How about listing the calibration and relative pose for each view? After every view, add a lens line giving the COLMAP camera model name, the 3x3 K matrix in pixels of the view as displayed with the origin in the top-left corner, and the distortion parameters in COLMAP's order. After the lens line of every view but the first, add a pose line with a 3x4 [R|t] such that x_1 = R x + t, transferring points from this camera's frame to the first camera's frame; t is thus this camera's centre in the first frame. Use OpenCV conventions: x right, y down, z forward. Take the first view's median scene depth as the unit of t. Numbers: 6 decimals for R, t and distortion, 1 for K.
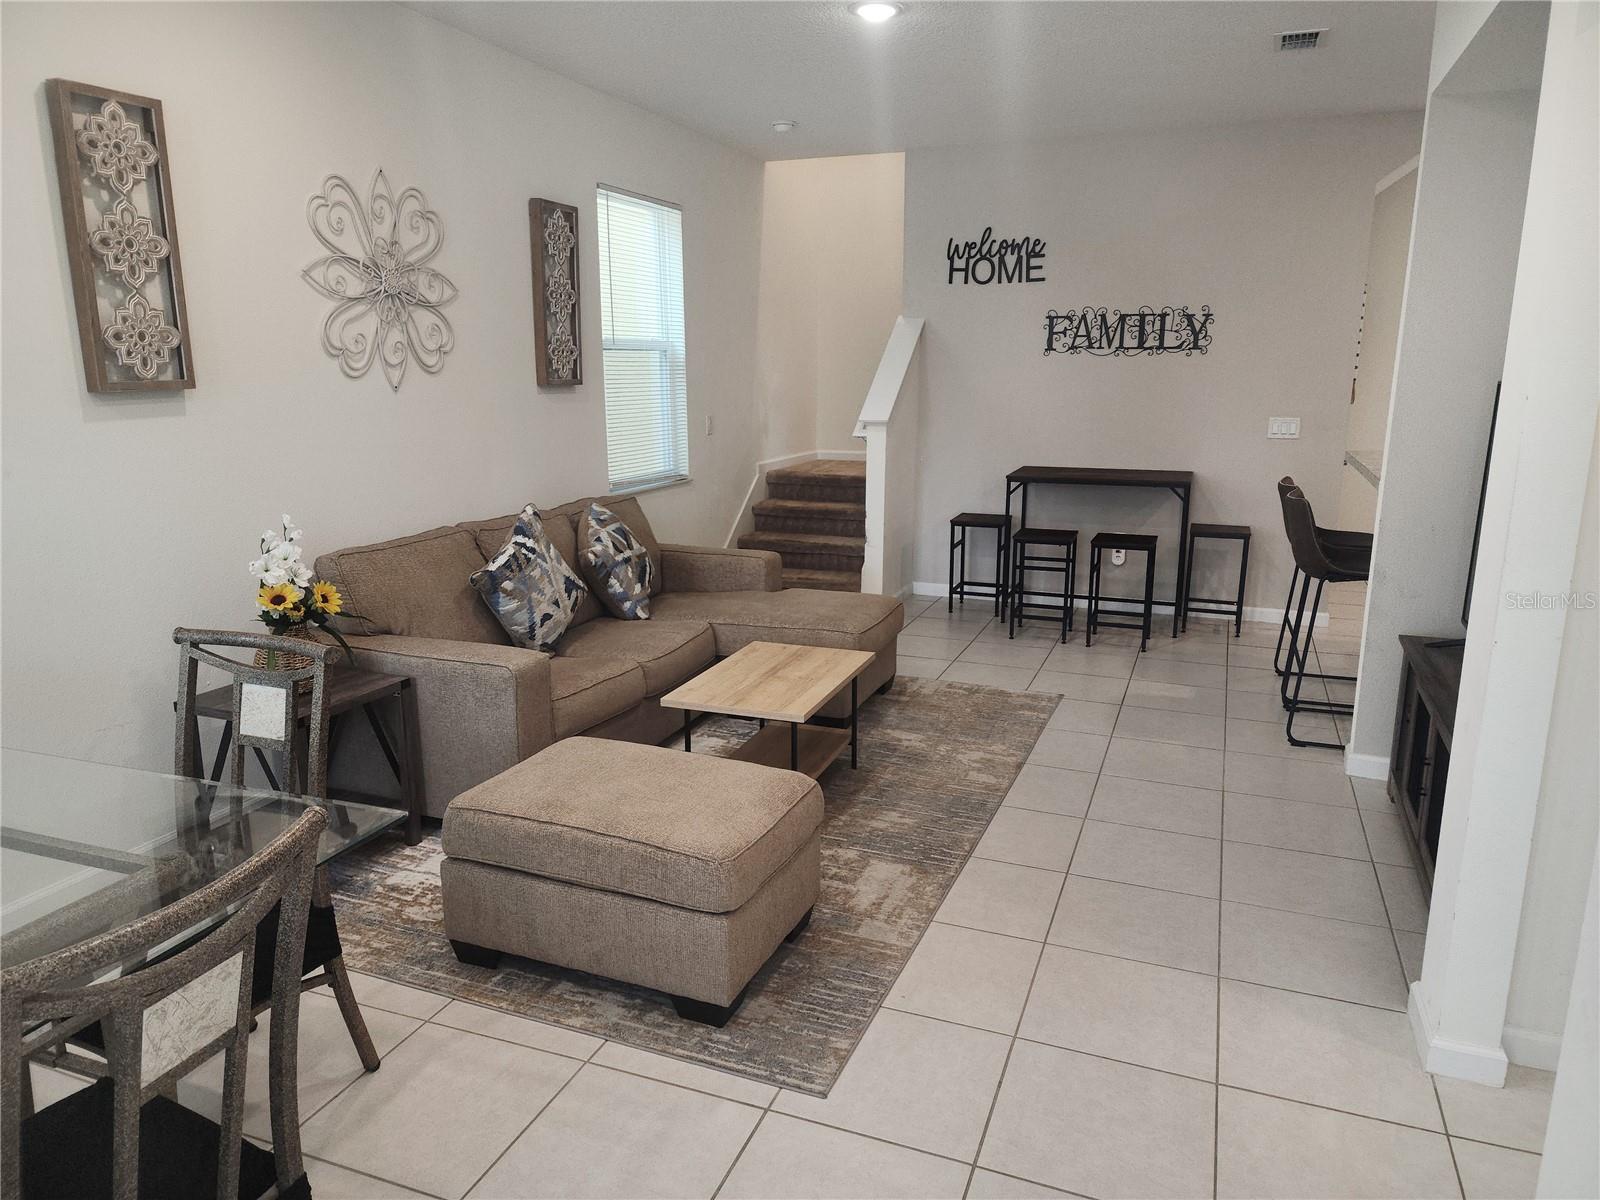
lens RADIAL K [[1076.1, 0, 800.0], [0, 1076.1, 600.0], [0, 0, 1]] dist [0.034325, -0.000923]
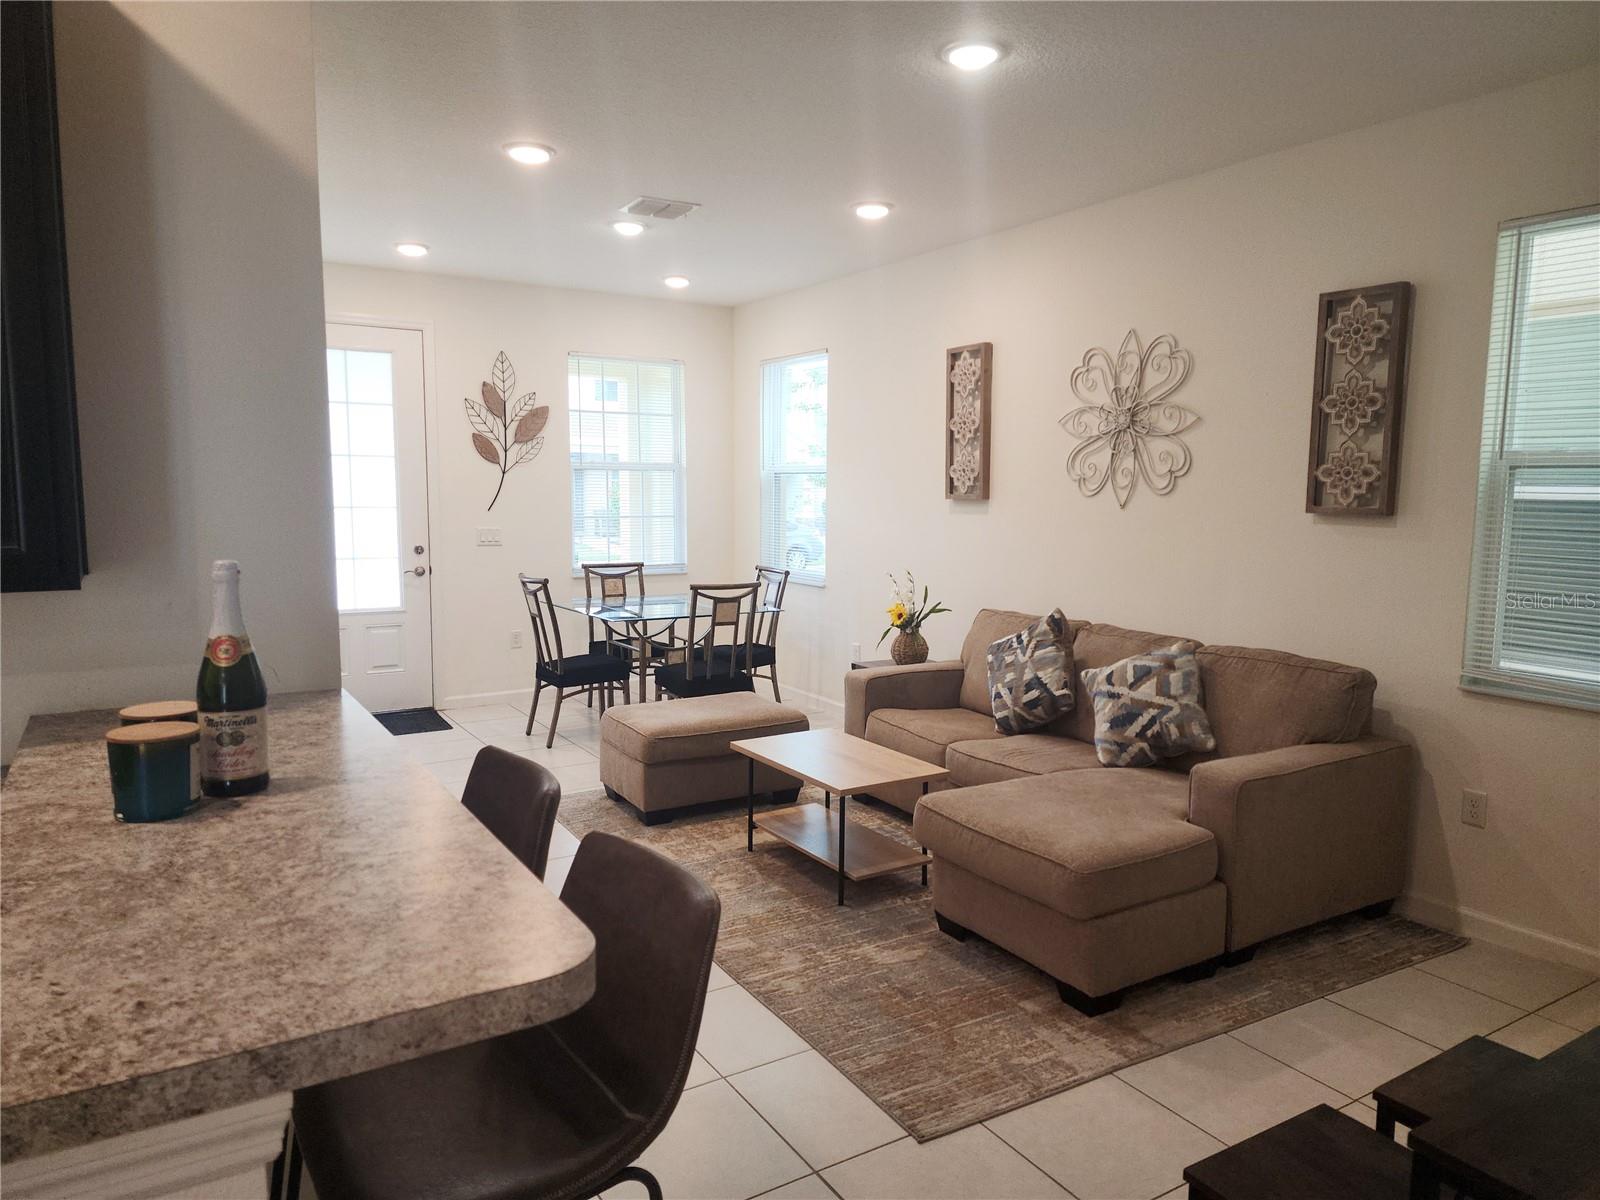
lens RADIAL K [[1054.3, 0, 800.0], [0, 1054.3, 600.0], [0, 0, 1]] dist [0.041865, -0.000012]
pose [[-0.602029, 0.080321, -0.794424, 0.777888], [-0.182641, 0.954698, 0.234934, -0.305384], [0.777305, 0.286532, -0.560086, 1.405380]]
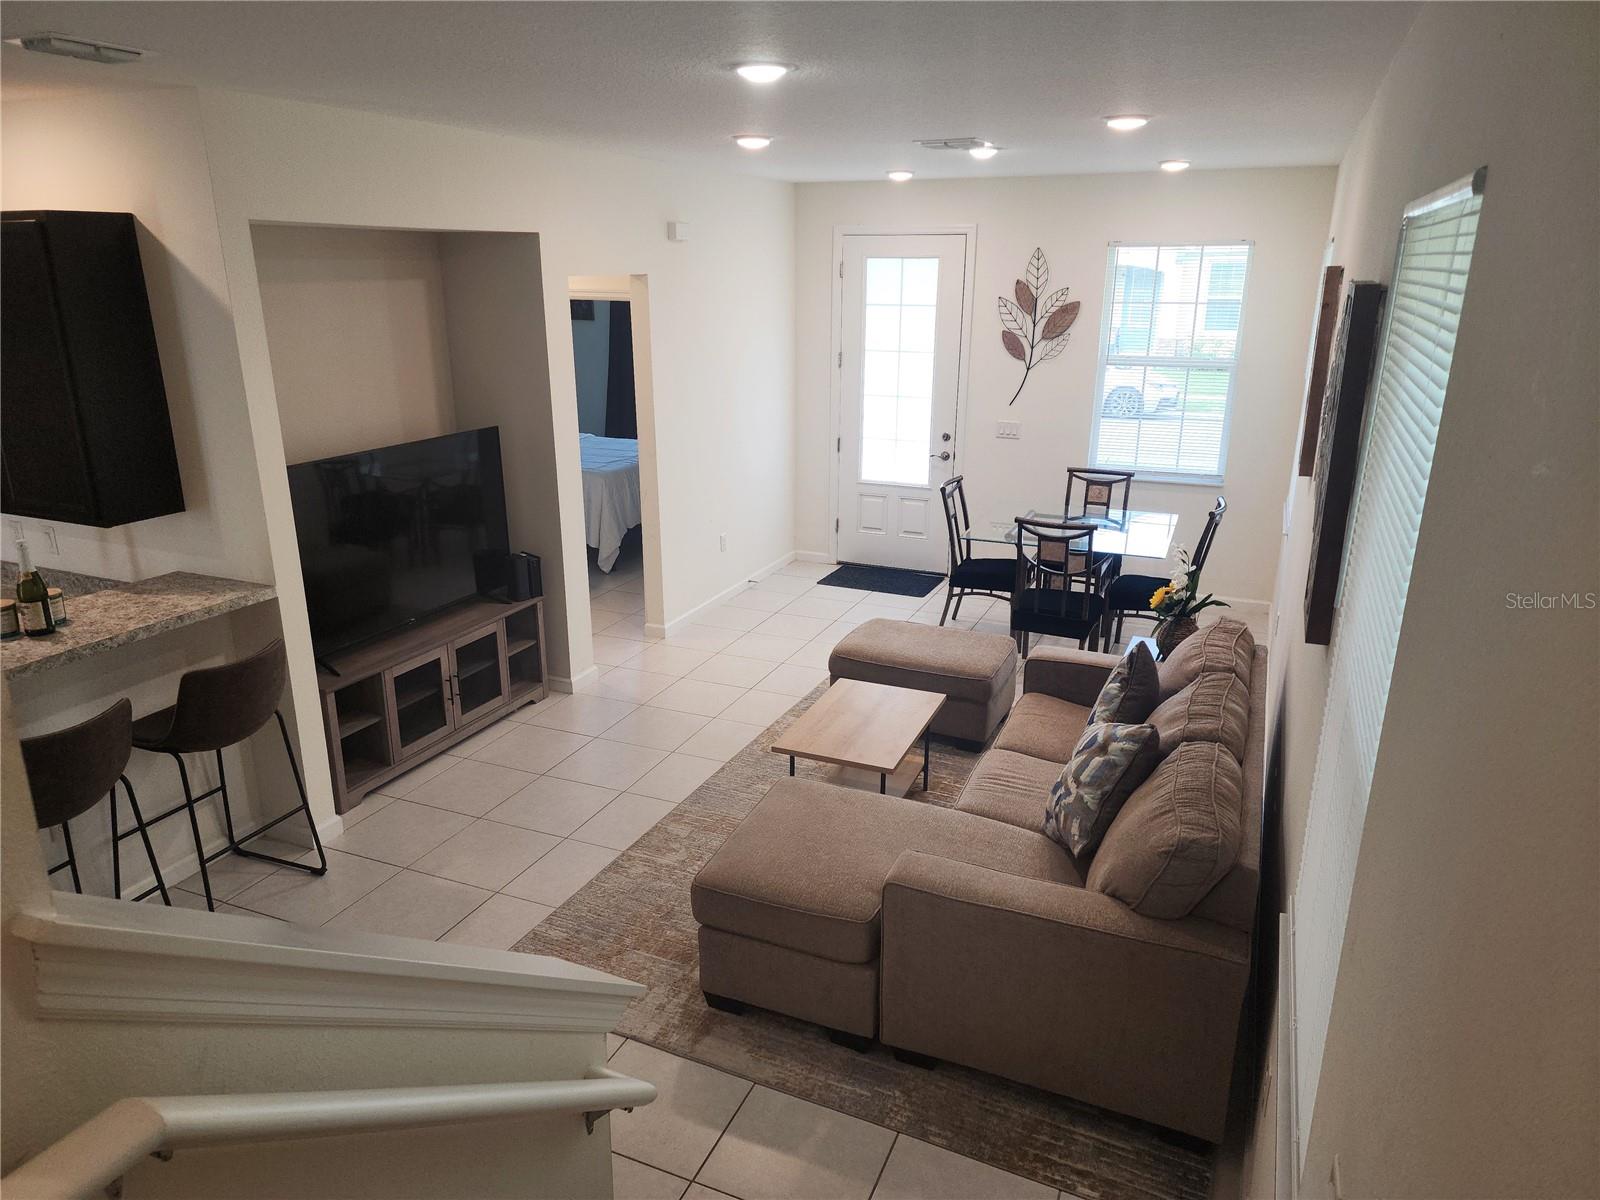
lens RADIAL K [[1076.1, 0, 800.0], [0, 1076.1, 600.0], [0, 0, 1]] dist [0.034325, -0.000923]
pose [[-0.999353, -0.012417, 0.033757, 0.009732], [0.005999, 0.867841, 0.496806, -0.578248], [-0.035464, 0.496687, -0.867205, 1.794861]]
